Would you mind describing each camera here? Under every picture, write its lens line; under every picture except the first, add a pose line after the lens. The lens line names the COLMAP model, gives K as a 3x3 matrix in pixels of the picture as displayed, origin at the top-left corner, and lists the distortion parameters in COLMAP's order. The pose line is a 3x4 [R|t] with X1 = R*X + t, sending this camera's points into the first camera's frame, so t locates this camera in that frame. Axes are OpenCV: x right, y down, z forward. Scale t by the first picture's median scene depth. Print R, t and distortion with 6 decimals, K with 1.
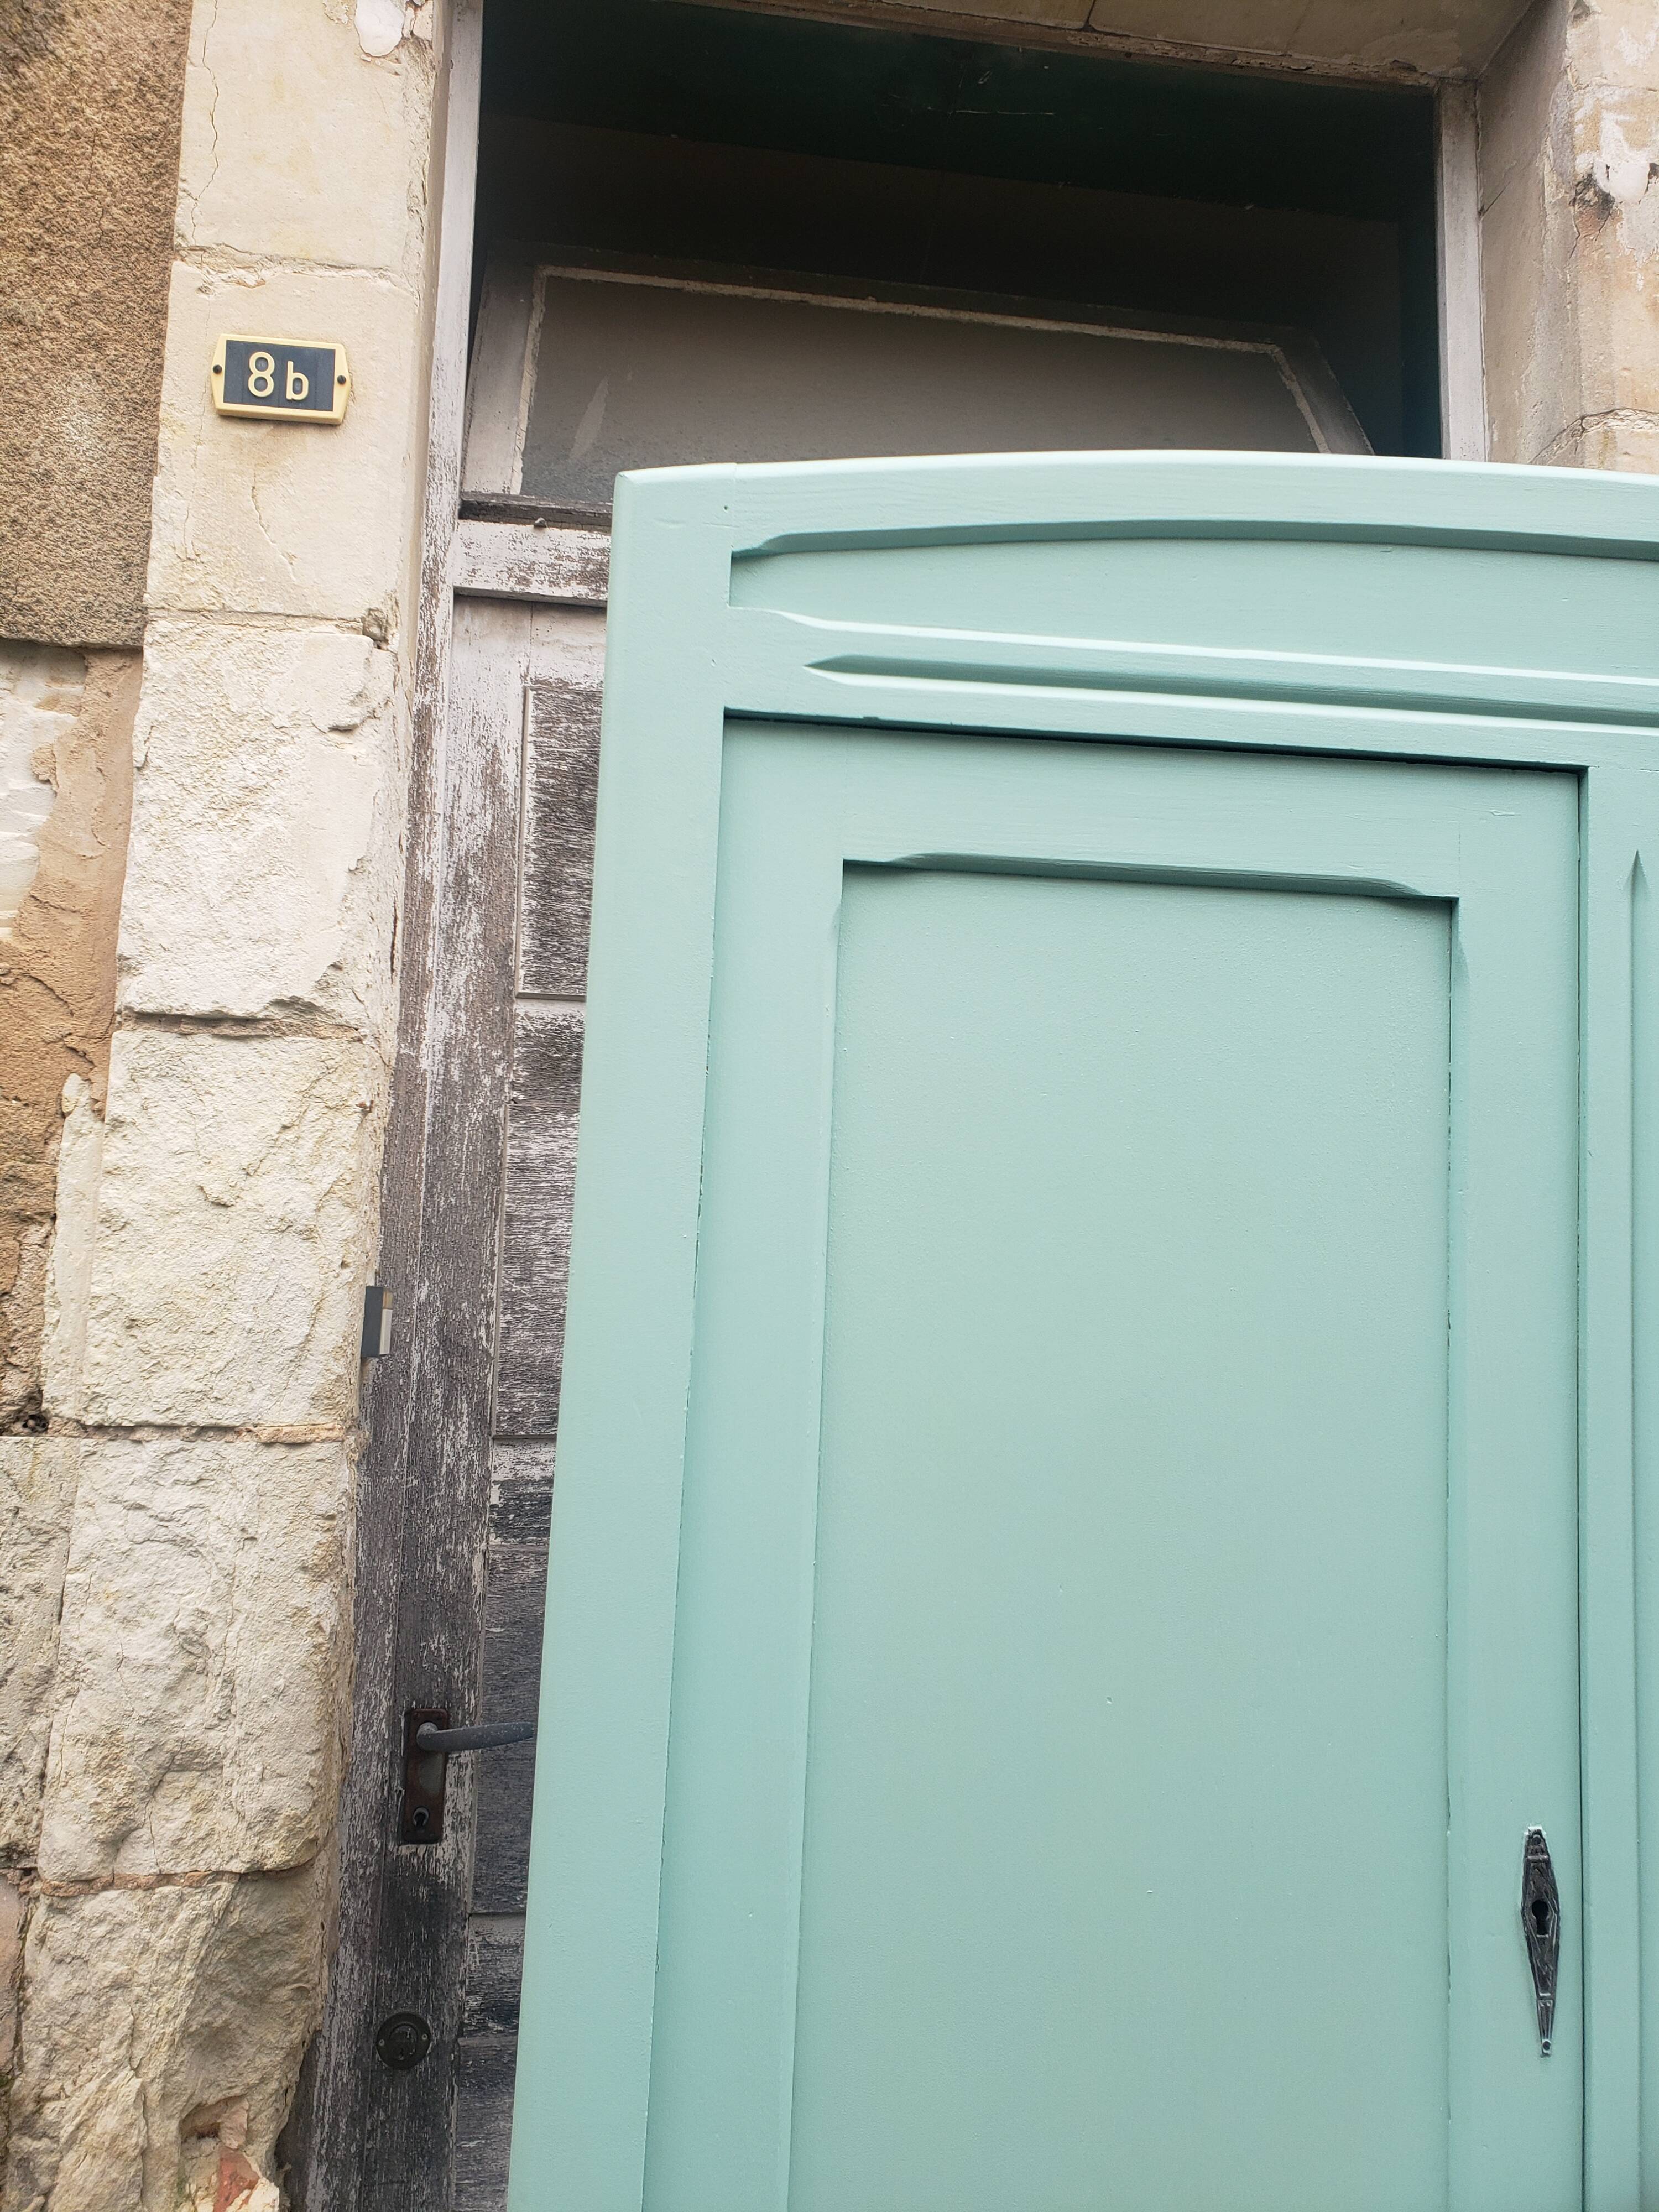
lens RADIAL K [[1730.1, 0, 816.5], [0, 1730.1, 1080.8], [0, 0, 1]] dist [0.010888, 0.016256]
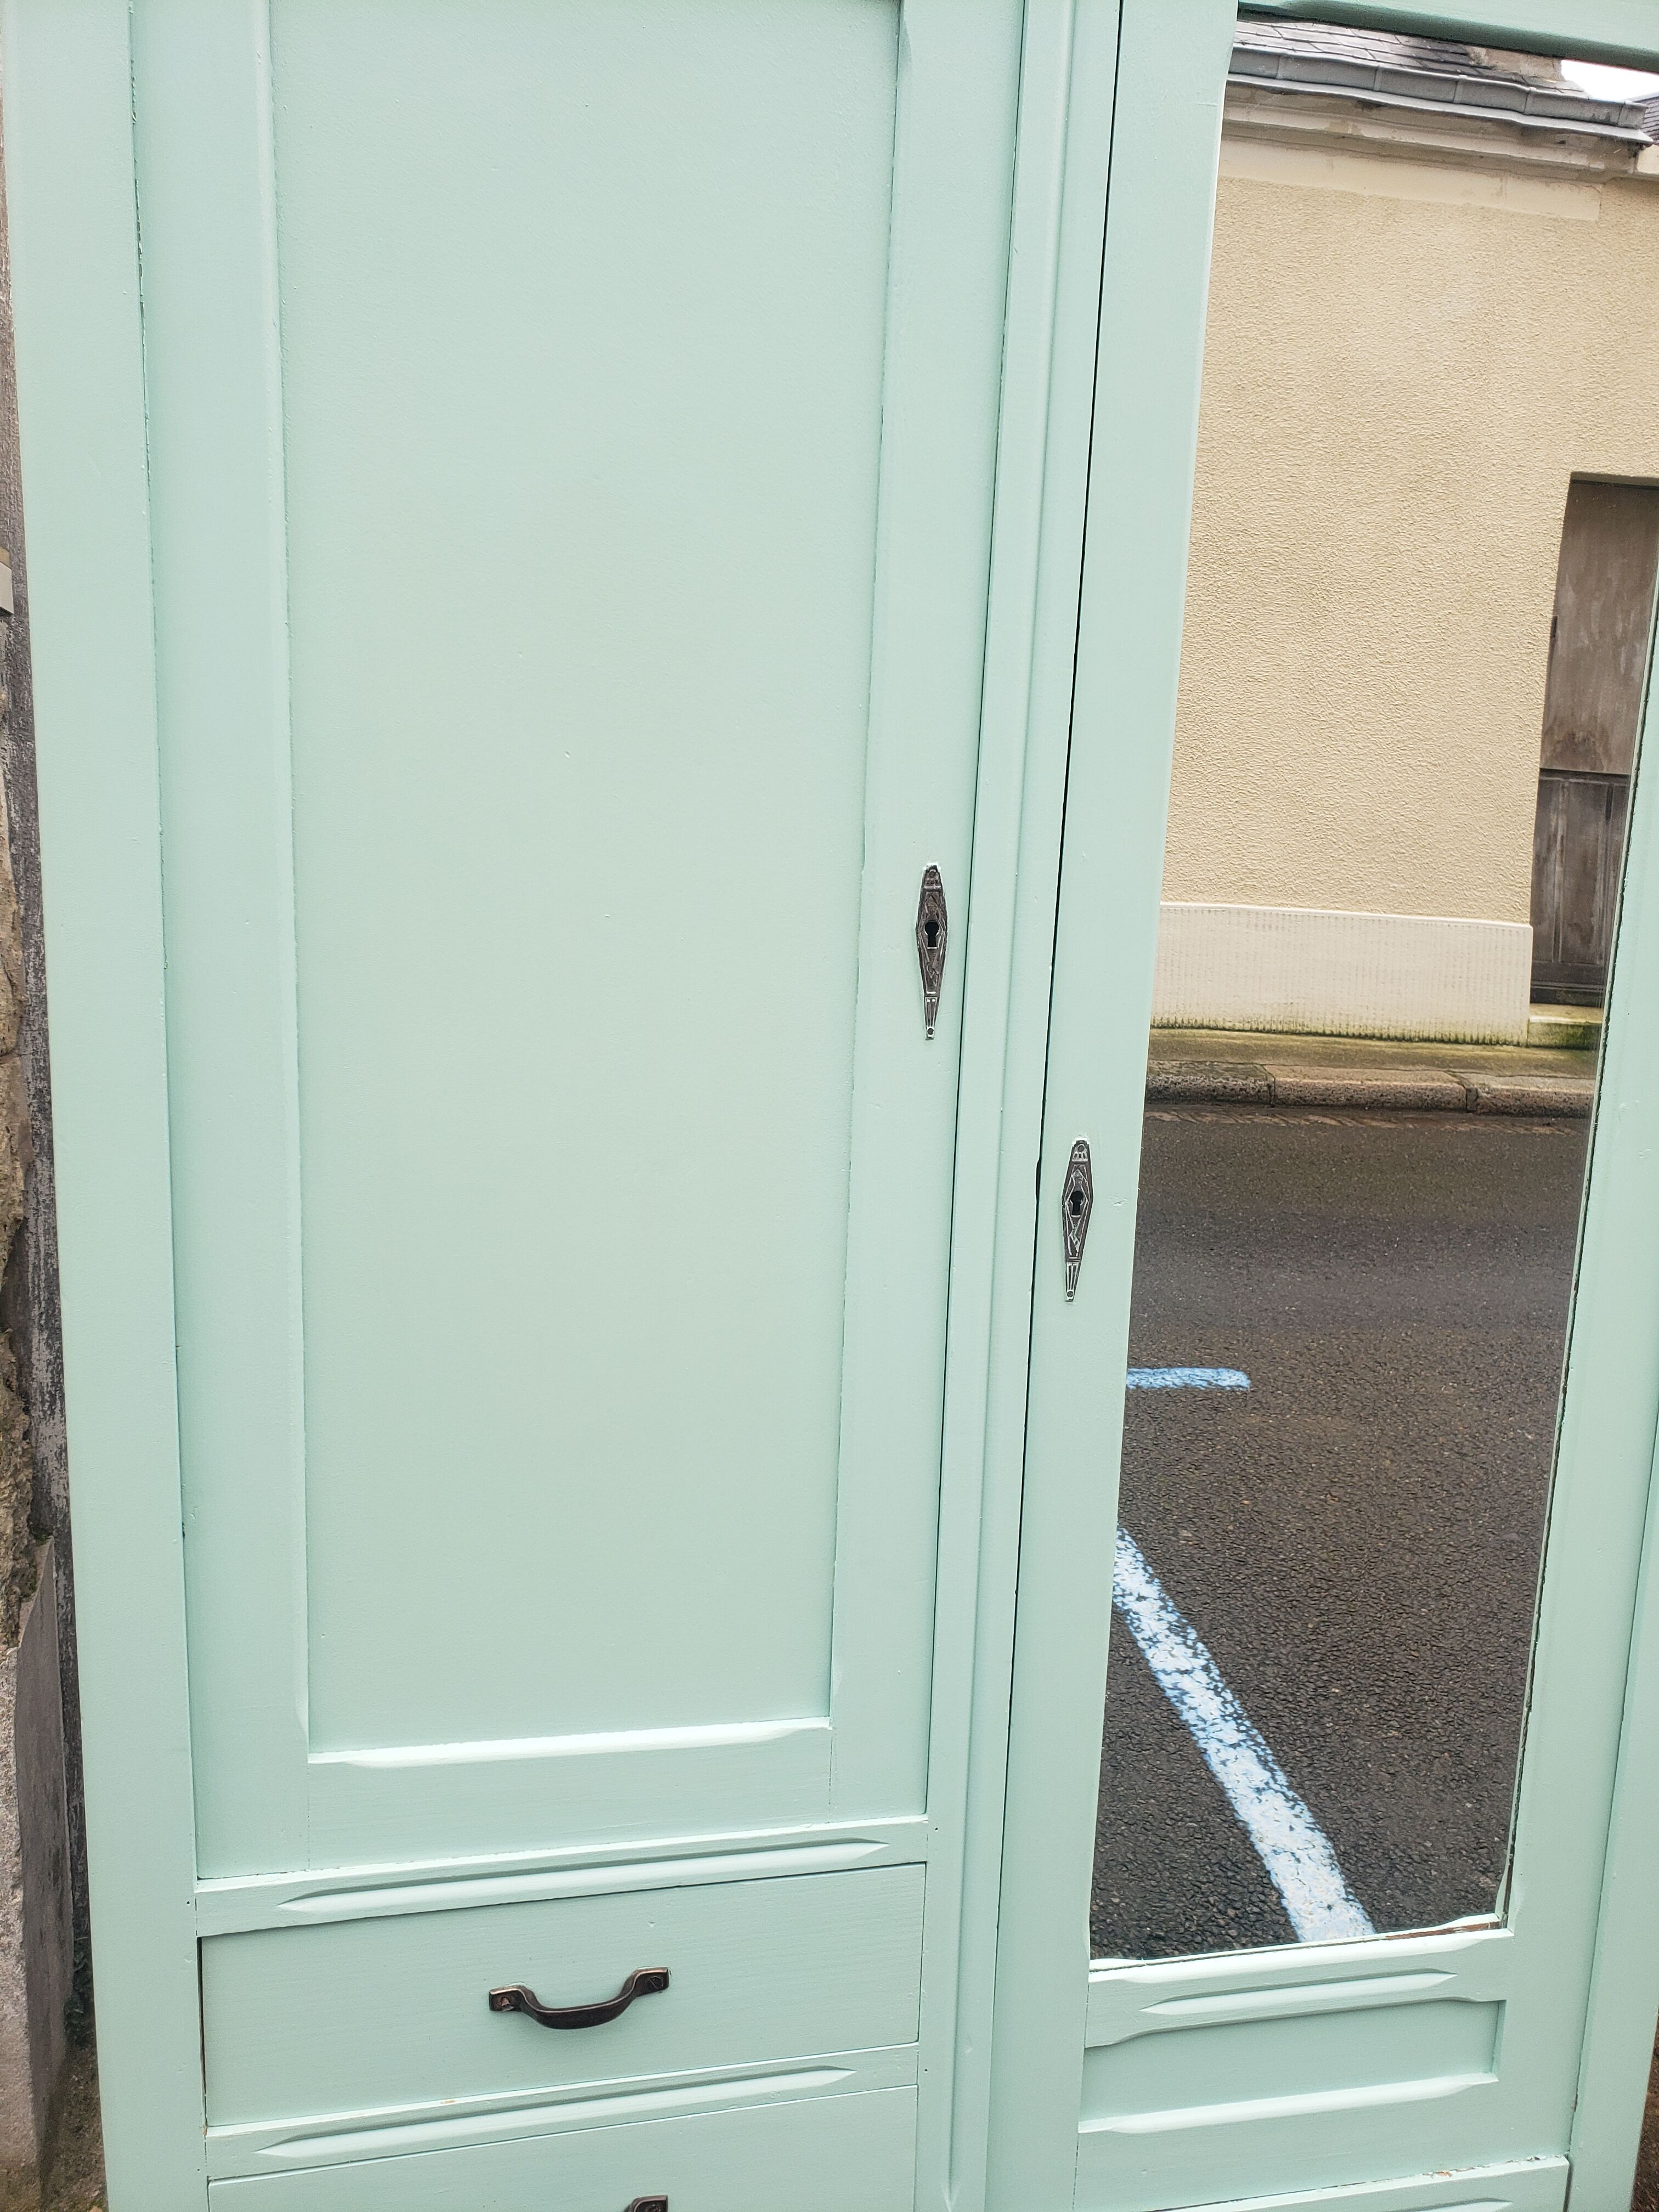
lens RADIAL K [[1706.1, 0, 830.3], [0, 1706.1, 1100.6], [0, 0, 1]] dist [0.056172, -0.039538]
pose [[0.994809, -0.023800, 0.098934, 0.135269], [-0.006626, 0.955047, 0.296380, 0.143691], [-0.101541, -0.295497, 0.949932, -0.098690]]
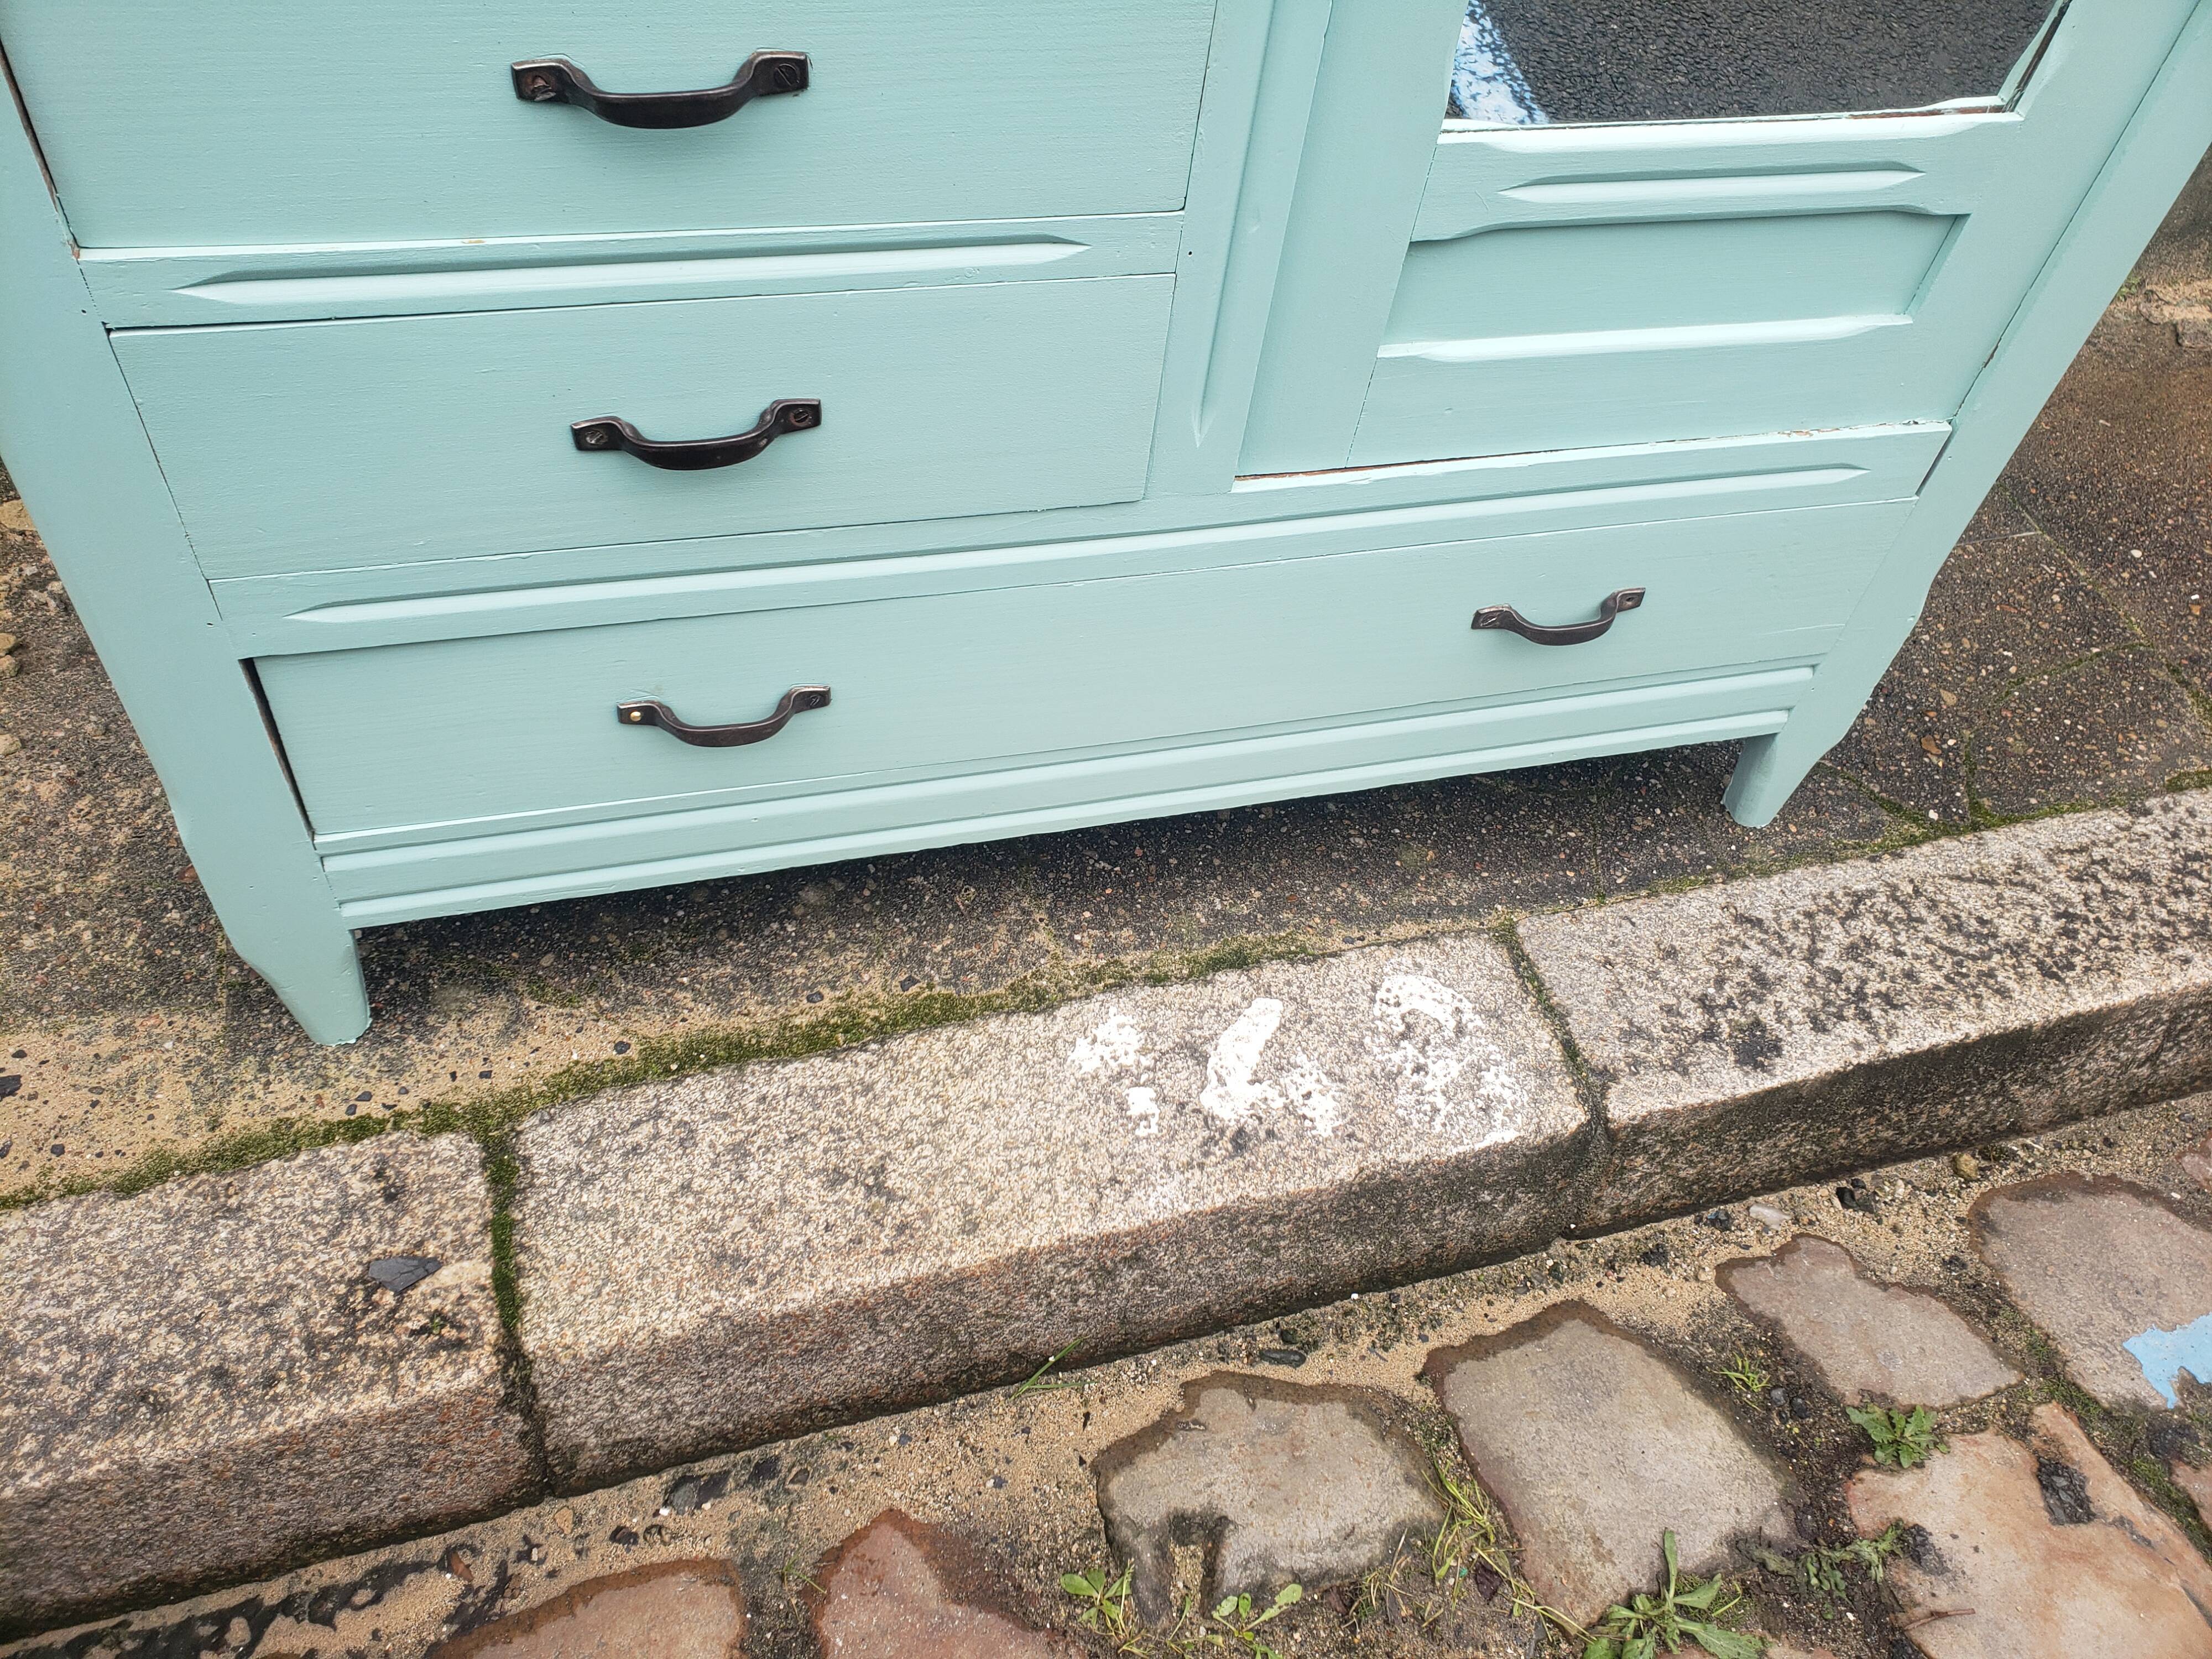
lens RADIAL K [[1730.1, 0, 1102.3], [0, 1730.1, 804.8], [0, 0, 1]] dist [0.010888, 0.016256]
pose [[0.986070, -0.070555, 0.150626, 0.123406], [-0.085556, 0.561446, 0.823079, 0.463126], [-0.142641, -0.824500, 0.547589, 0.083874]]
